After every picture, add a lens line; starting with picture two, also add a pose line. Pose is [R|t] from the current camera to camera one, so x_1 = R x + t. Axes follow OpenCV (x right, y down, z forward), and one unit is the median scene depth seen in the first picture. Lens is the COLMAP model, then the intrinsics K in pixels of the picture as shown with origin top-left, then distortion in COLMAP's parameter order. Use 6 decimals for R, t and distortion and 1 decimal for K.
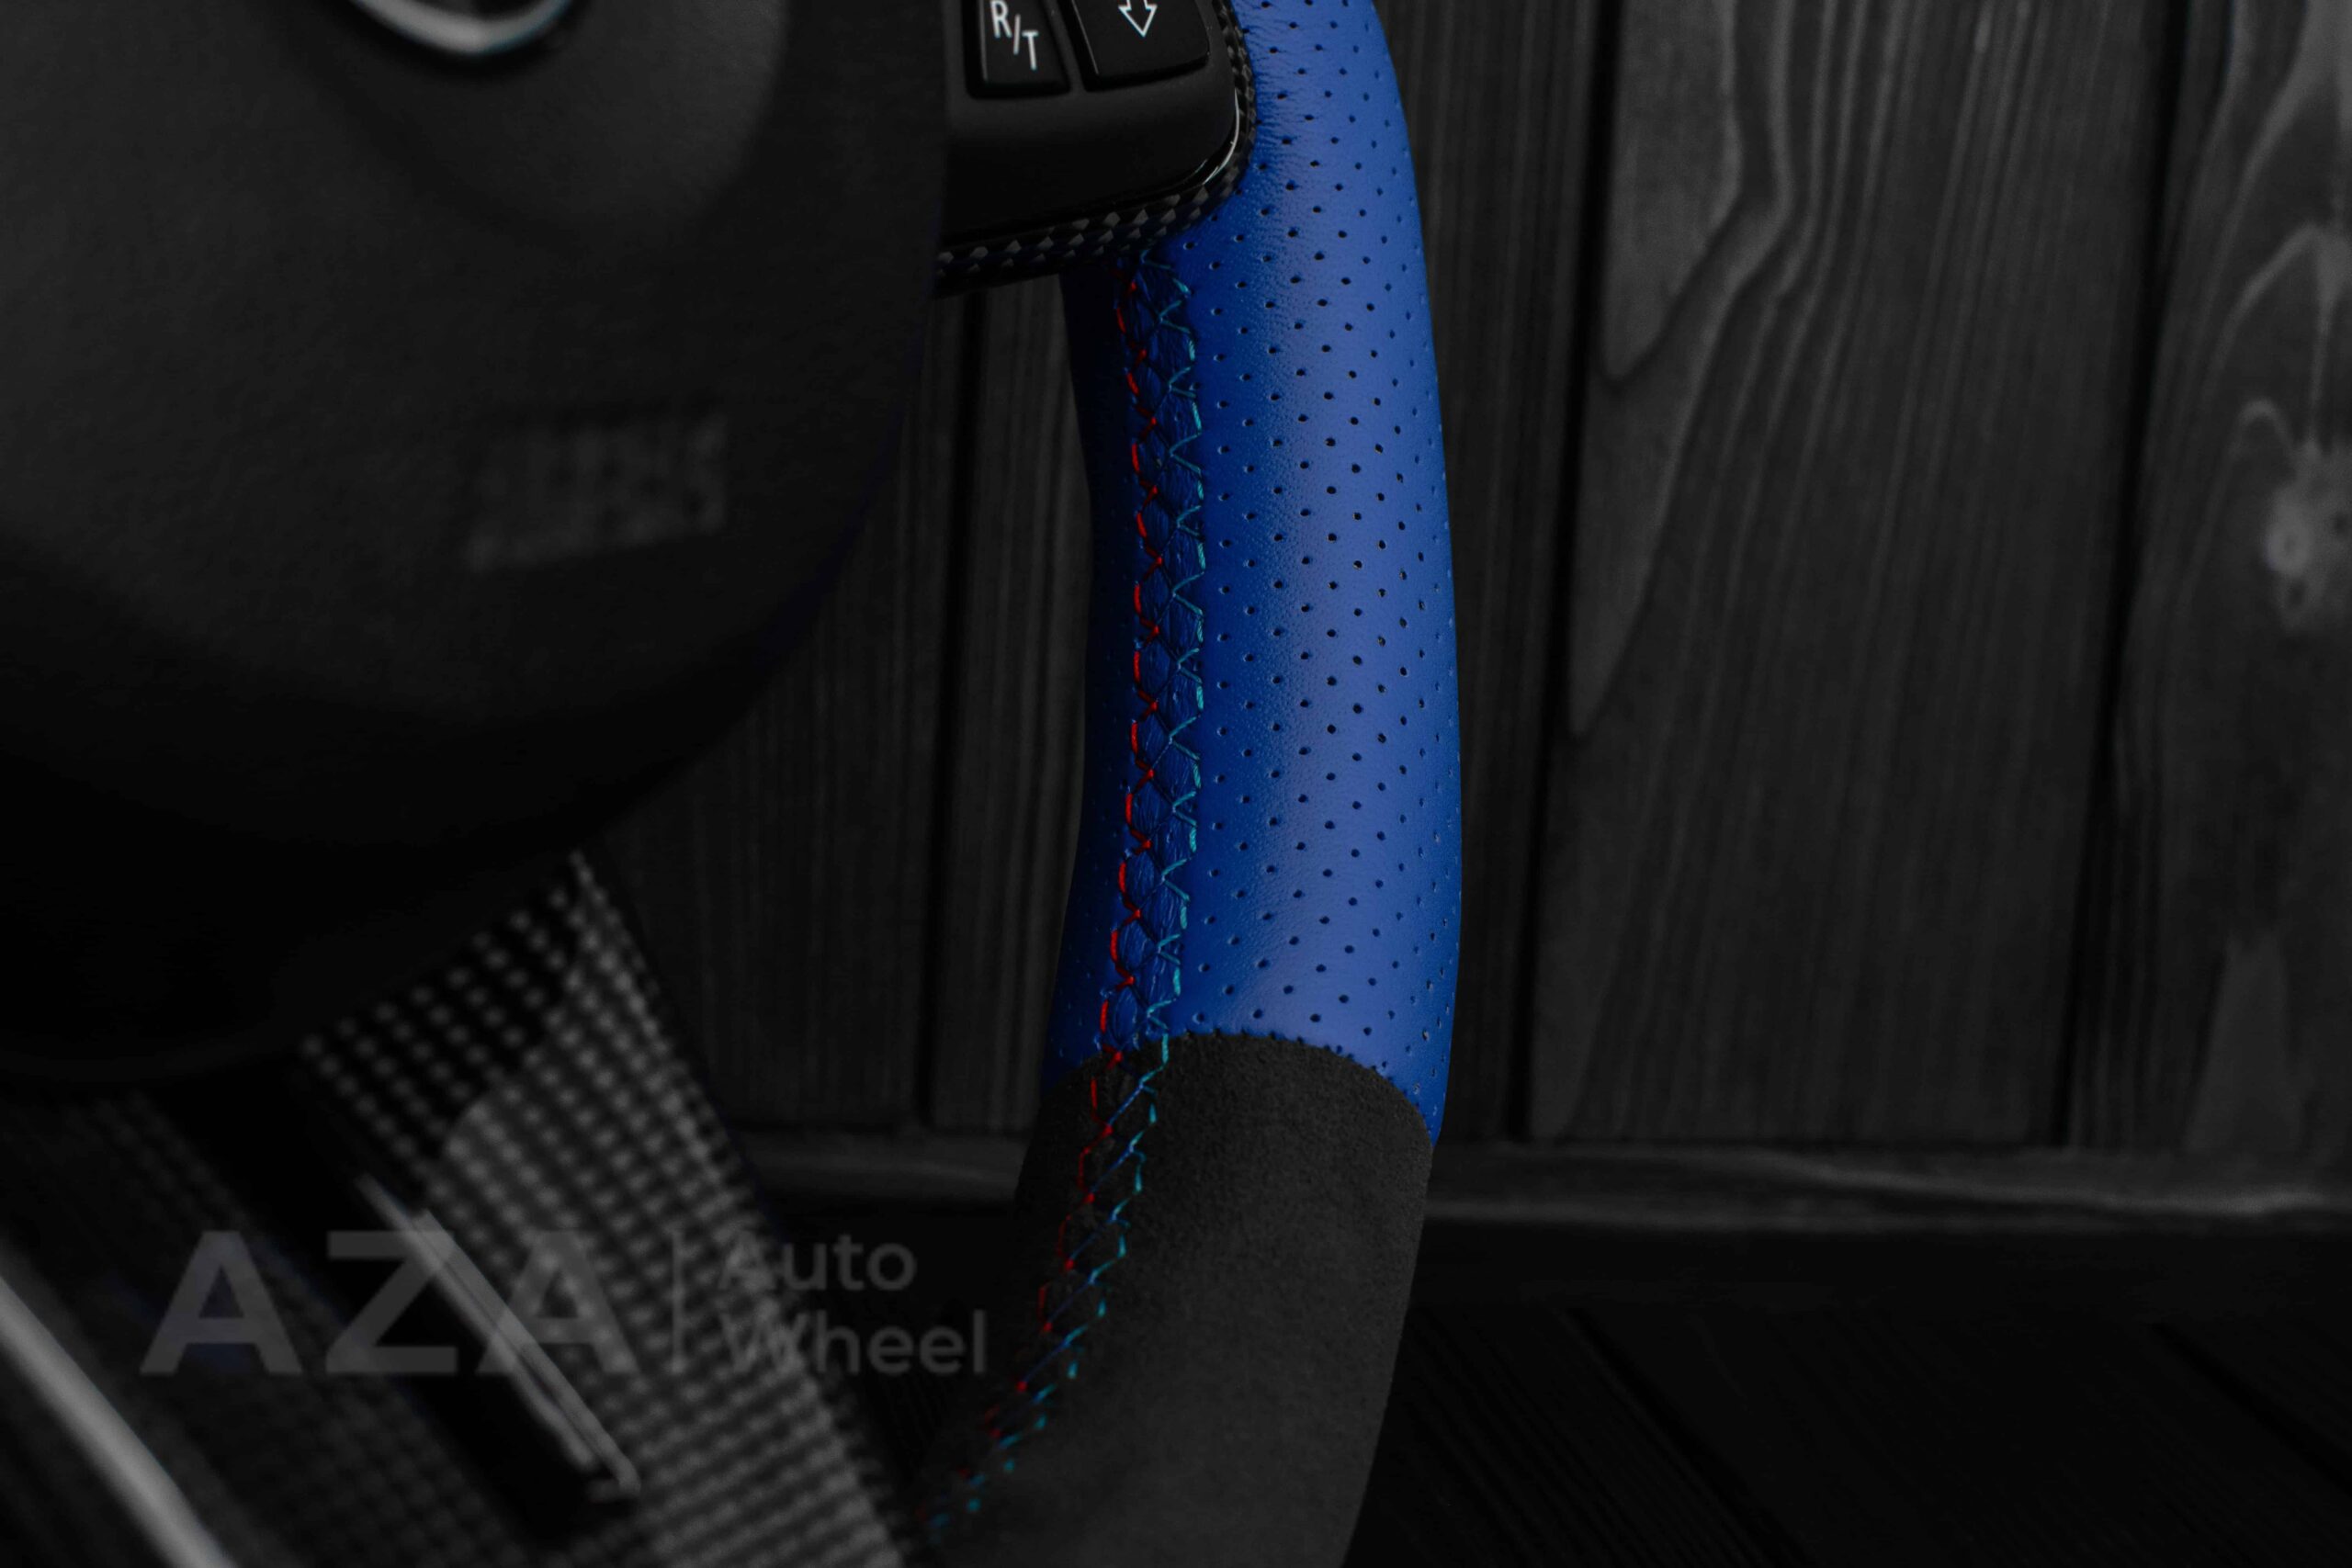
lens RADIAL K [[3618.5, 0, 1171.7], [0, 3618.5, 891.3], [0, 0, 1]] dist [-0.175135, 0.000000]
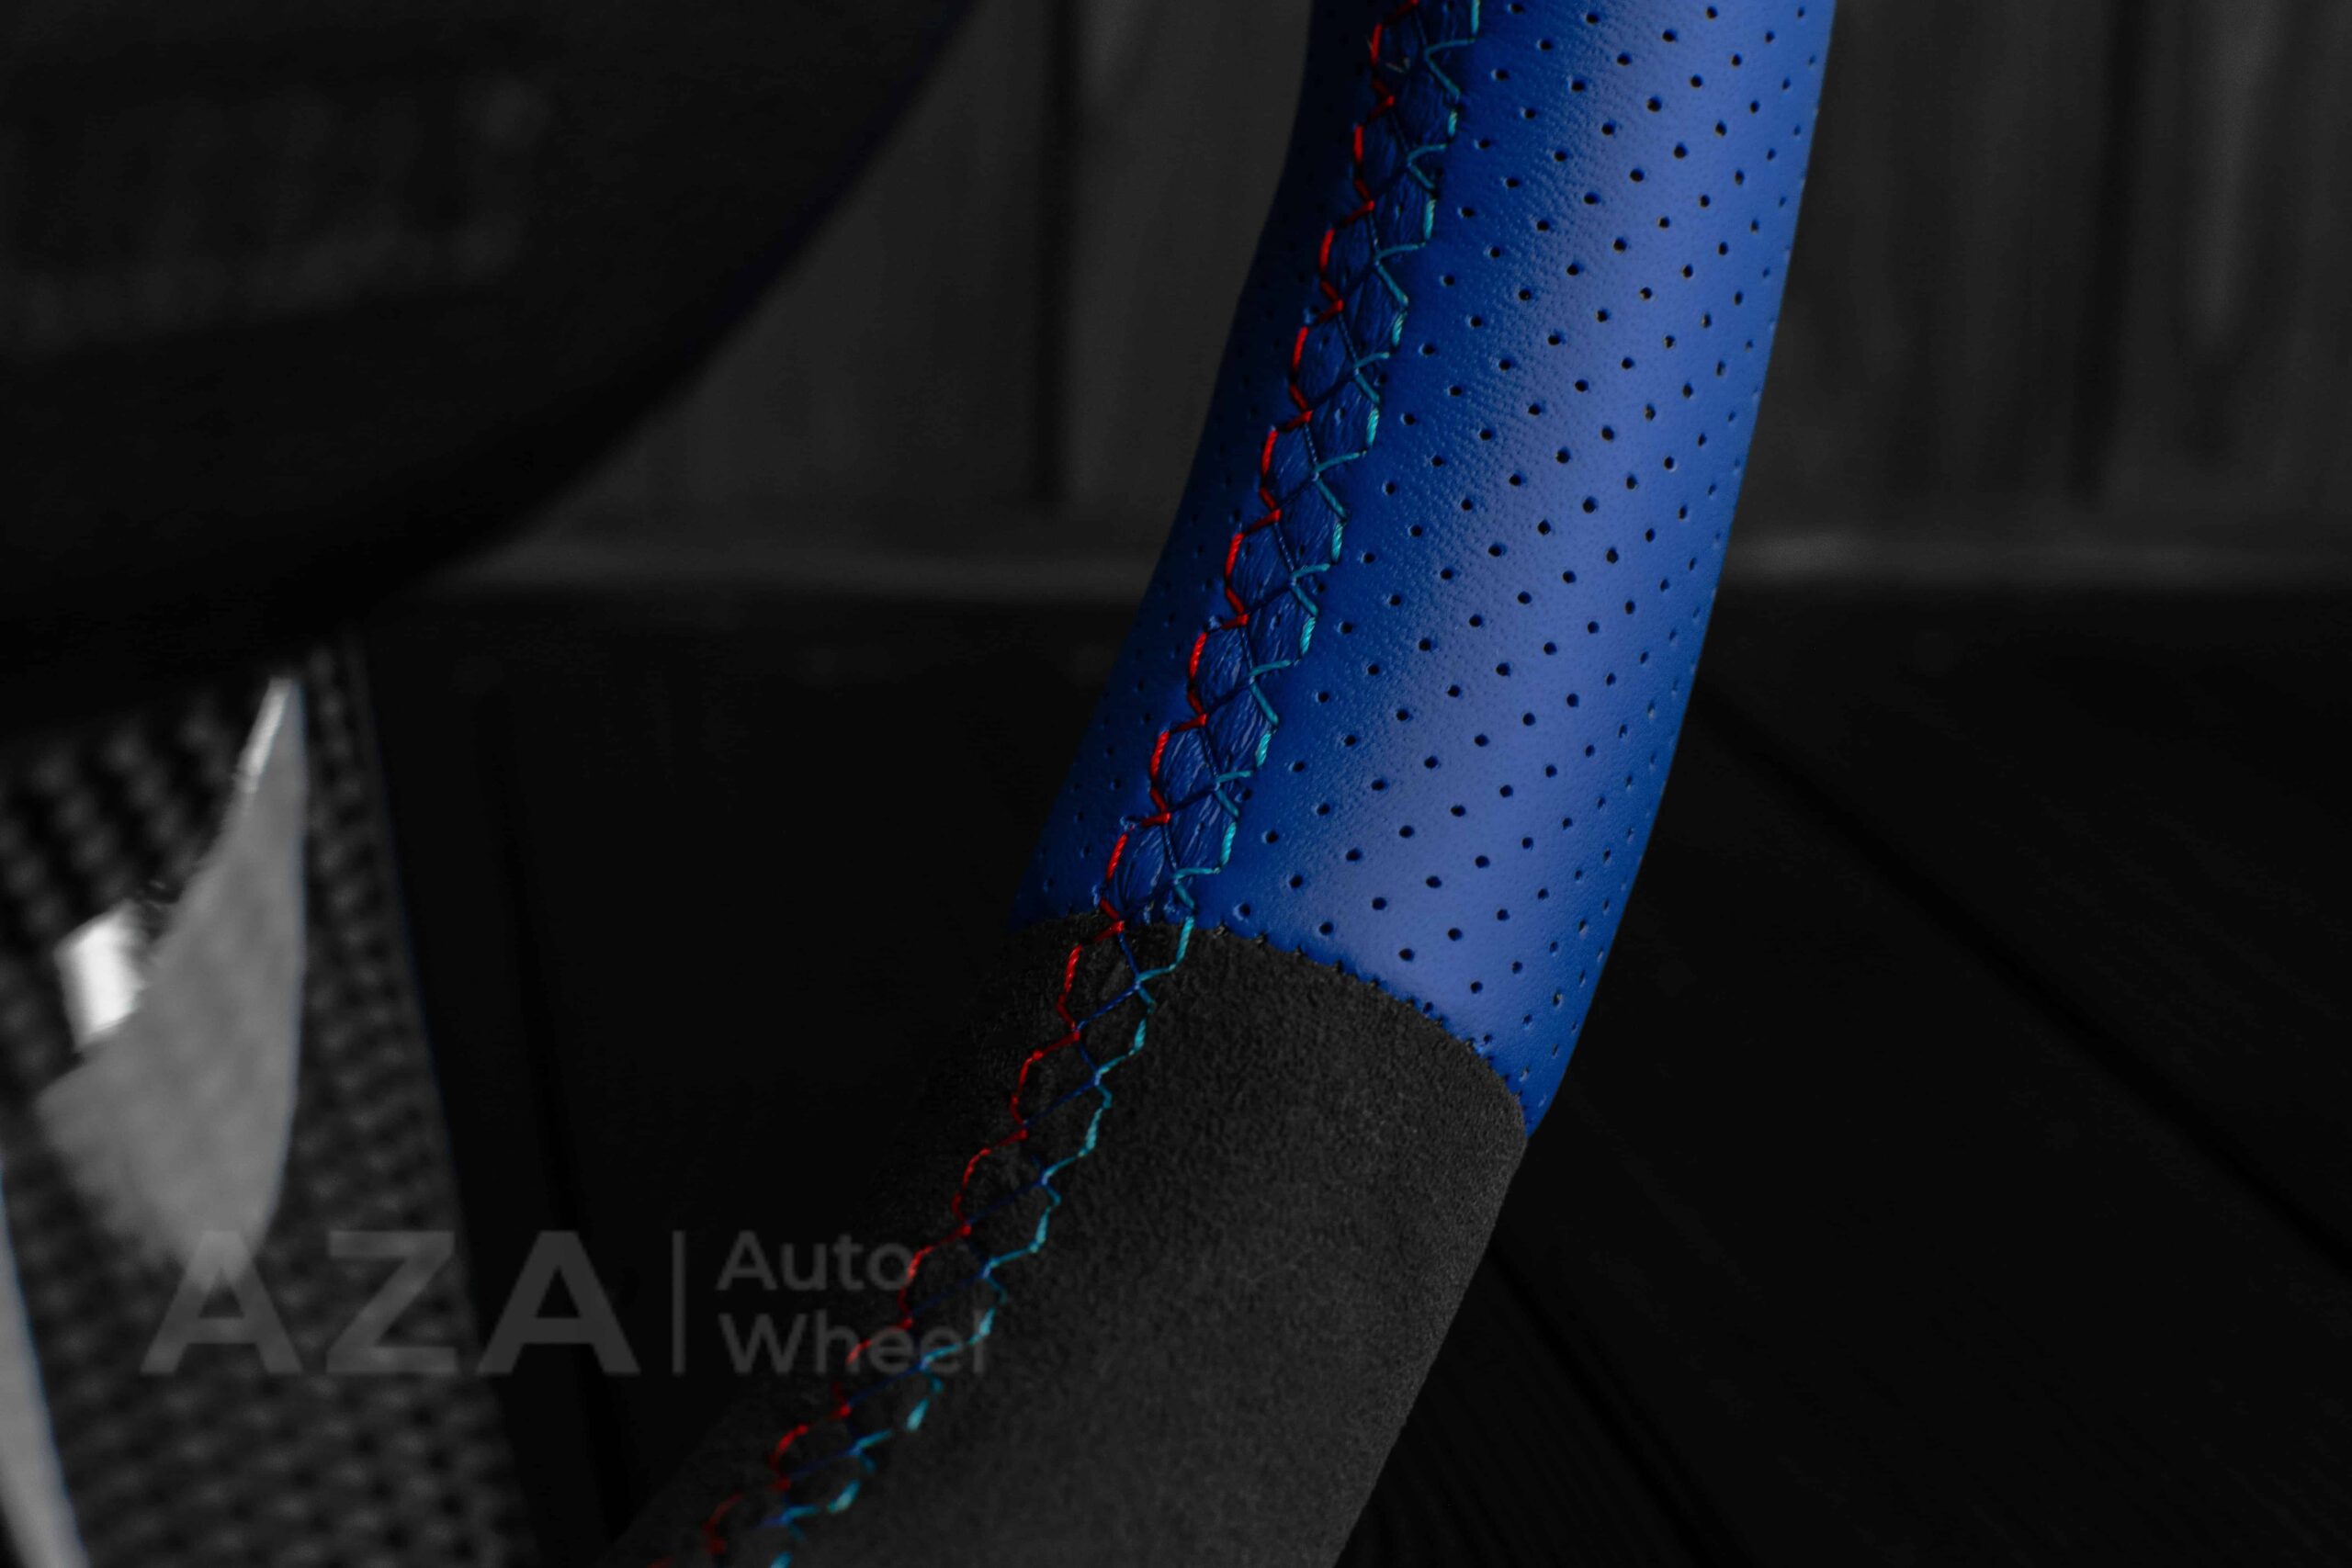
lens RADIAL K [[3618.5, 0, 1160.6], [0, 3618.5, 780.6], [0, 0, 1]] dist [-0.175135, 0.000000]
pose [[0.967198, 0.252385, -0.028817, 0.005894], [-0.243241, 0.952861, 0.181353, -0.107641], [0.073229, -0.168395, 0.982996, 0.322306]]
